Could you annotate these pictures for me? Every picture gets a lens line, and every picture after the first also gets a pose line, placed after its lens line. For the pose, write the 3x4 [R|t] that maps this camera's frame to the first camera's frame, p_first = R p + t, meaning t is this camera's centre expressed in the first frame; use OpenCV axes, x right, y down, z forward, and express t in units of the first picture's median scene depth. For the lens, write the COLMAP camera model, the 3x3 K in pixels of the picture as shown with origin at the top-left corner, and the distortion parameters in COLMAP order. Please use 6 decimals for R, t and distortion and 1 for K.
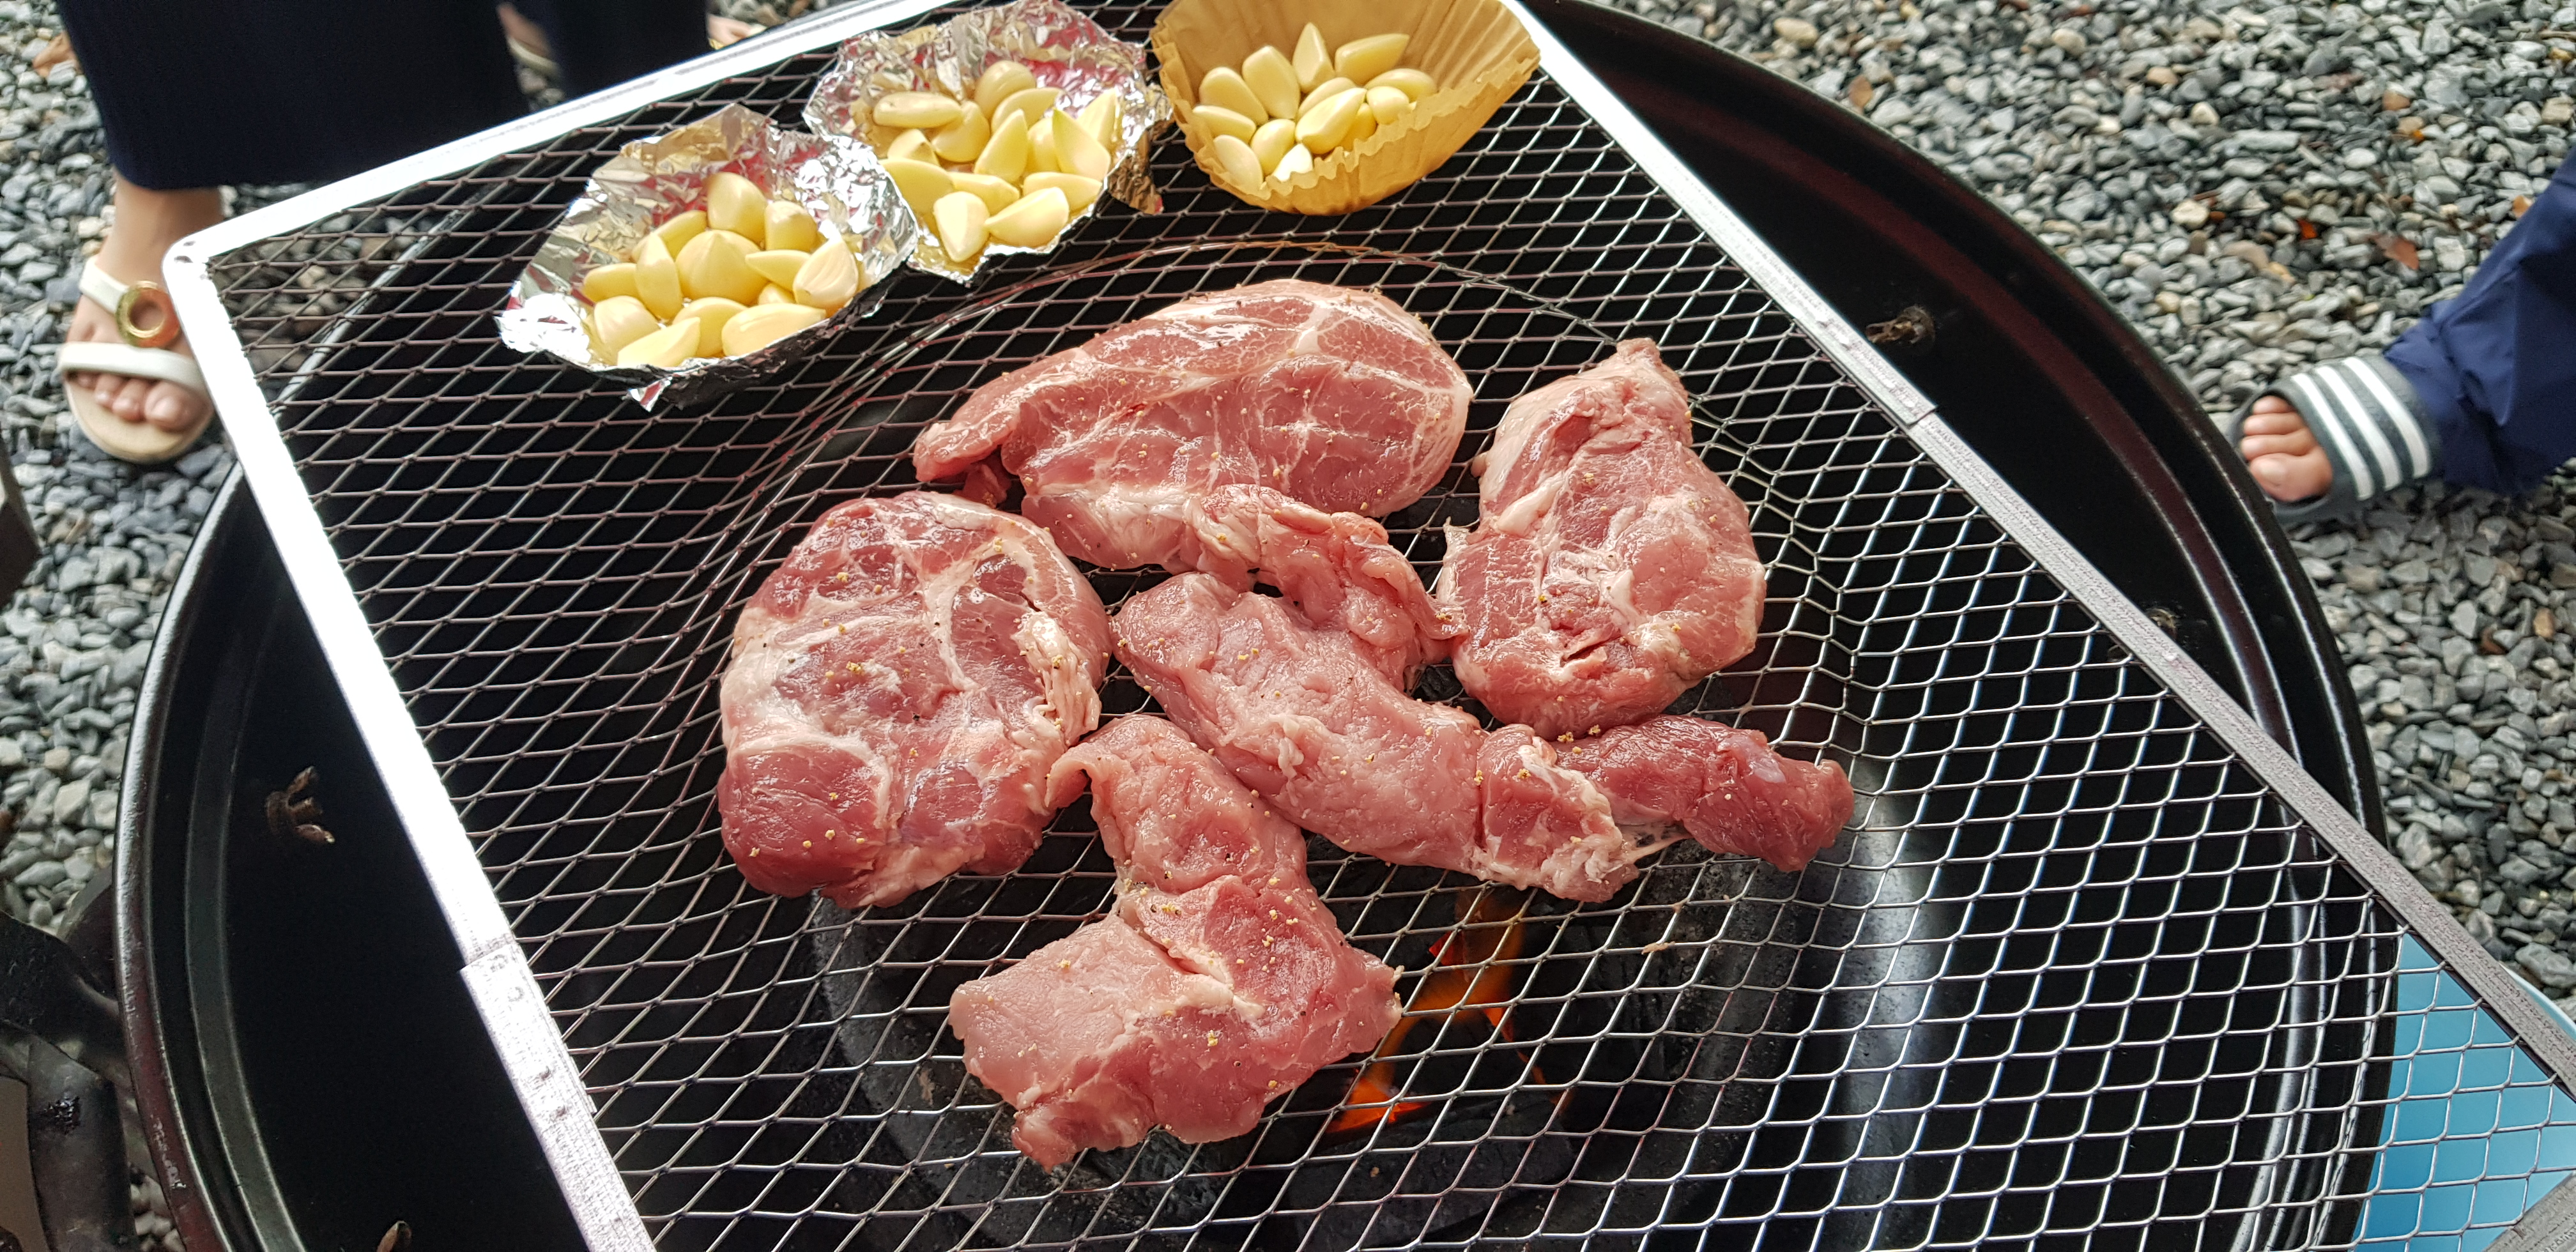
lens RADIAL K [[1993.3, 0, 1288.6], [0, 1993.3, 582.7], [0, 0, 1]] dist [0.179442, 0.000798]
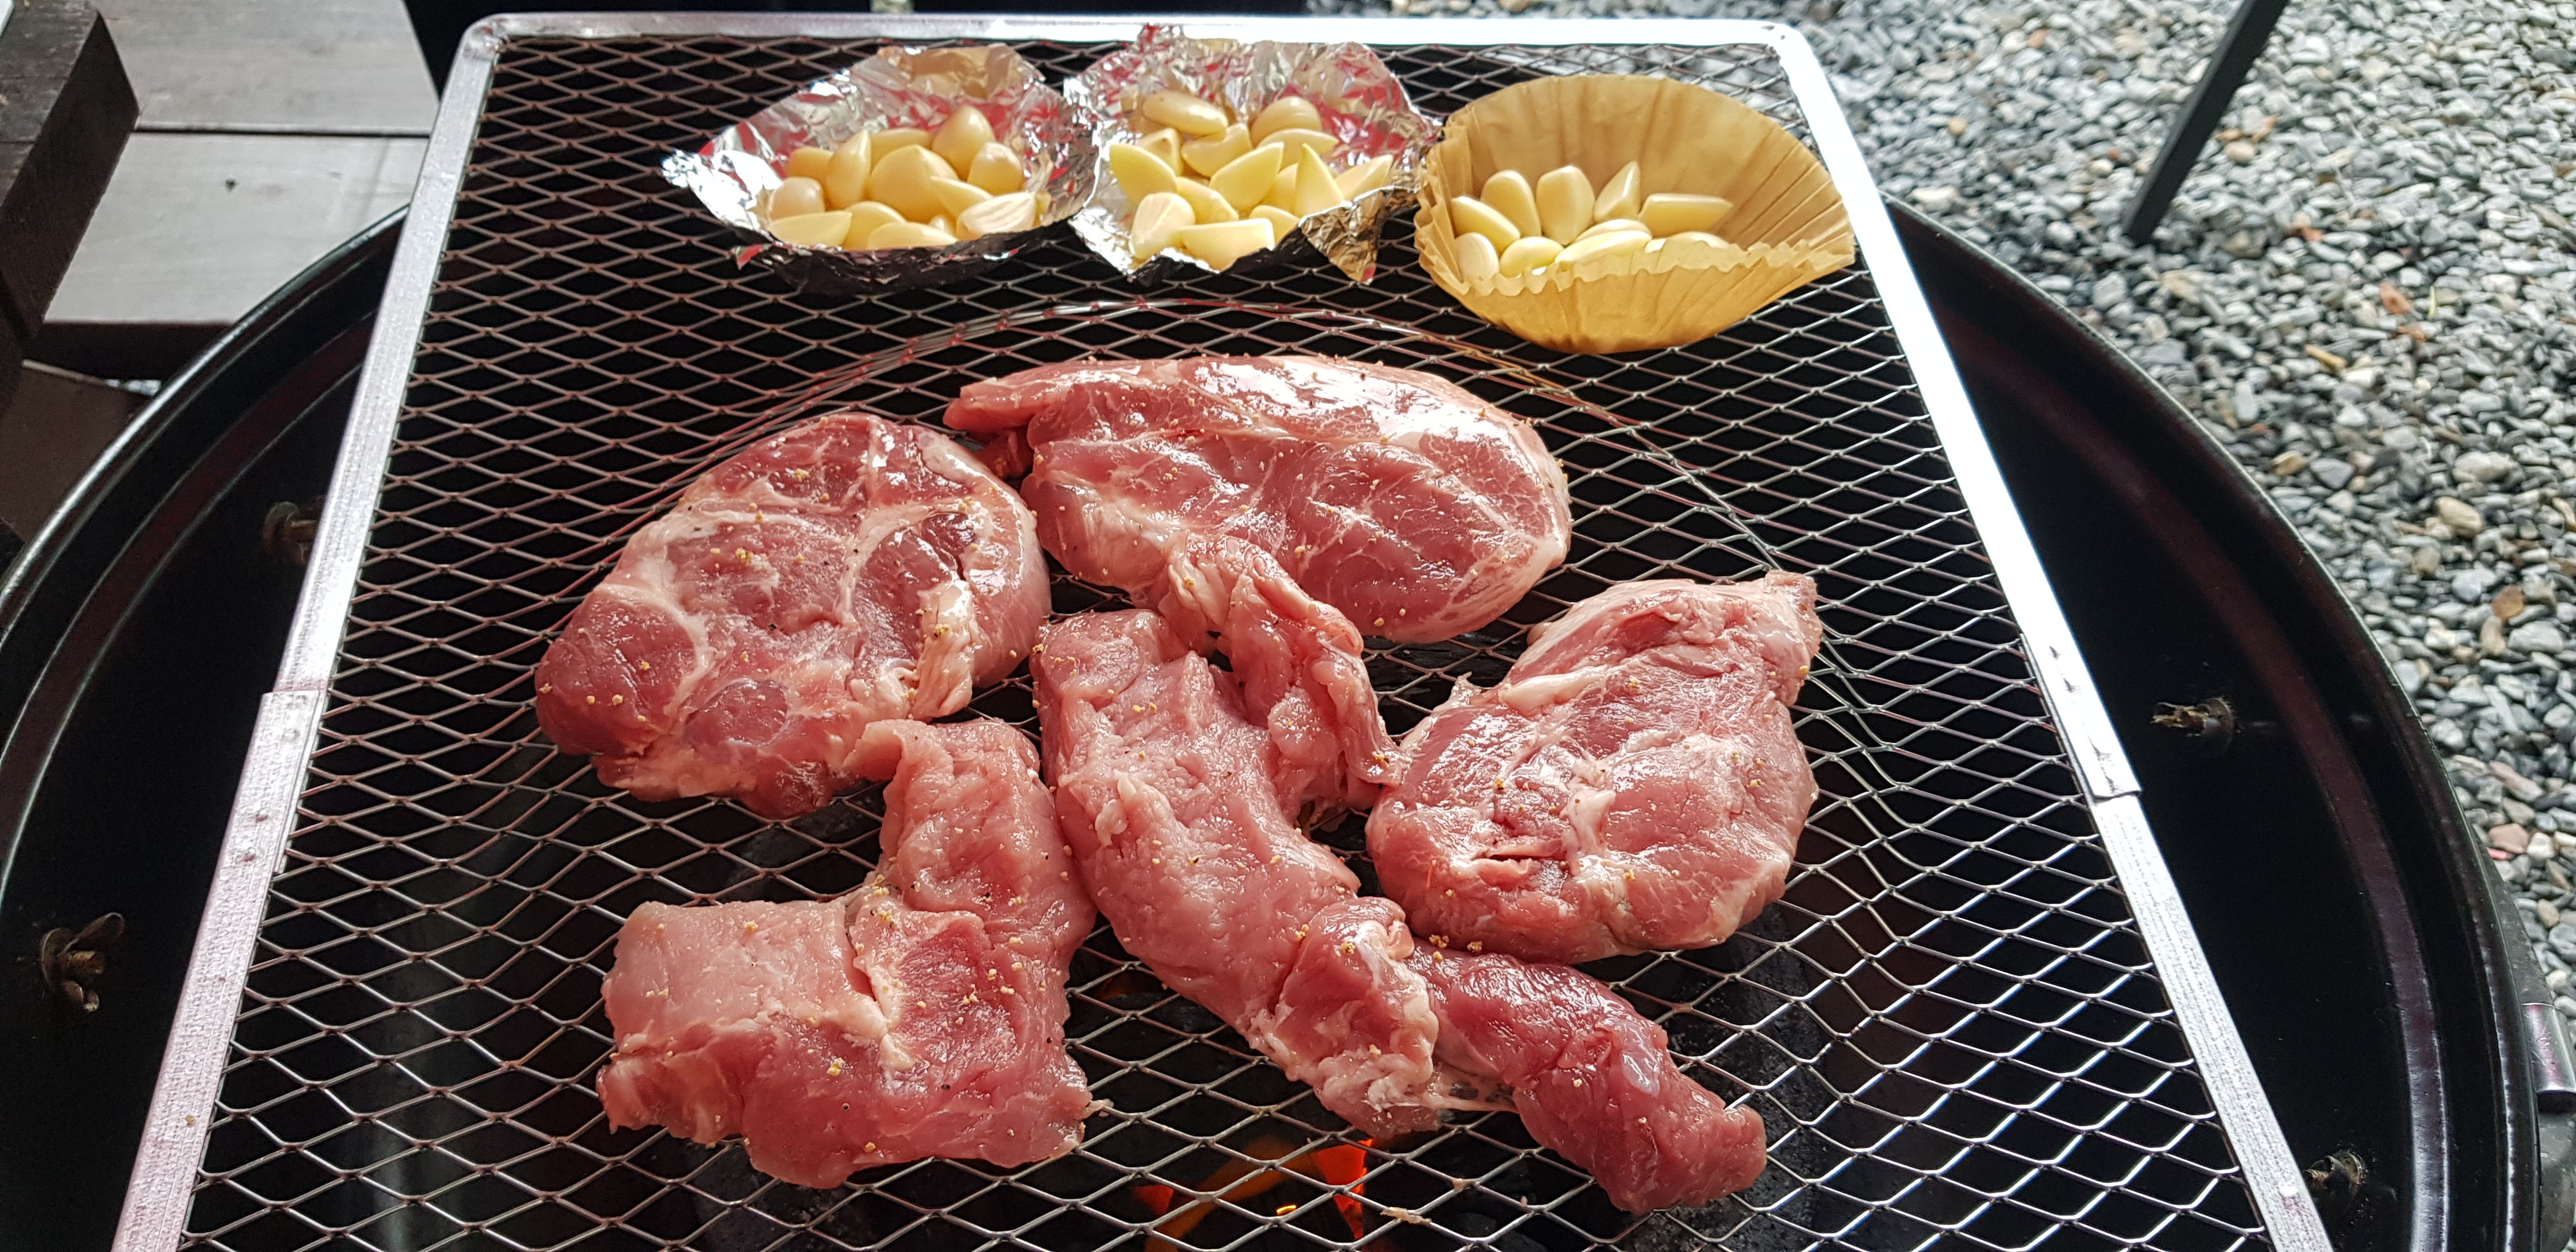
lens RADIAL K [[1984.4, 0, 1288.0], [0, 1984.4, 626.0], [0, 0, 1]] dist [0.172563, -0.214662]
pose [[0.889787, 0.349289, -0.293729, 0.258967], [-0.379994, 0.923472, -0.052960, 0.023864], [0.252752, 0.158738, 0.954421, 0.177312]]
